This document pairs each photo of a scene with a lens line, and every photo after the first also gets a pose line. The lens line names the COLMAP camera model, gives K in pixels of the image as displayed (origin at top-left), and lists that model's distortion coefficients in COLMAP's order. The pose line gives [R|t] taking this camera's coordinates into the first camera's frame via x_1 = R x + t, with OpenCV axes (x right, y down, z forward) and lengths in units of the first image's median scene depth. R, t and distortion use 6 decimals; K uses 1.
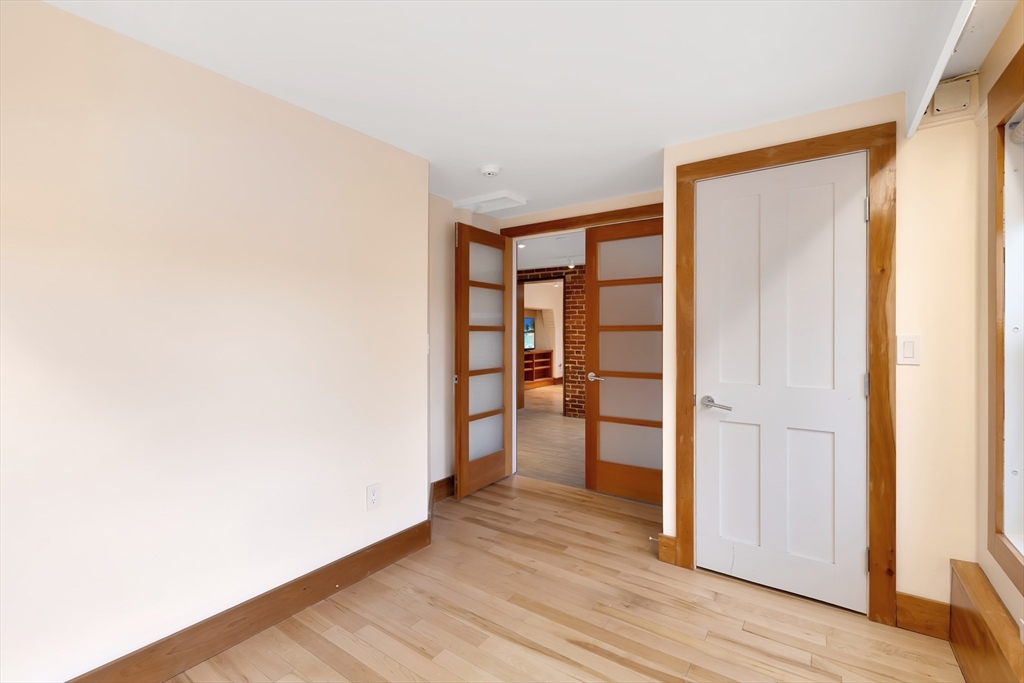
lens RADIAL K [[443.8, 0, 509.3], [0, 443.8, 337.2], [0, 0, 1]] dist [-0.001119, -0.000019]
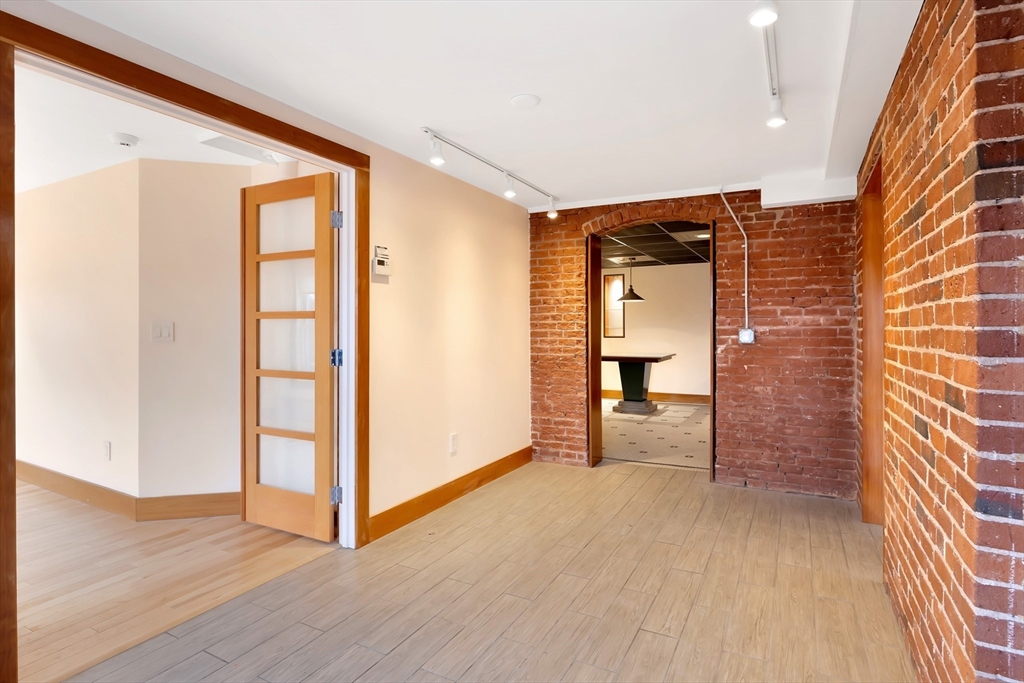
lens RADIAL K [[539.7, 0, 511.0], [0, 539.7, 333.2], [0, 0, 1]] dist [-0.006008, -0.000704]
pose [[0.106978, 0.010770, -0.994203, 0.104473], [-0.004679, 0.999936, 0.010329, 0.000032], [0.994250, 0.003547, 0.107022, 0.154321]]
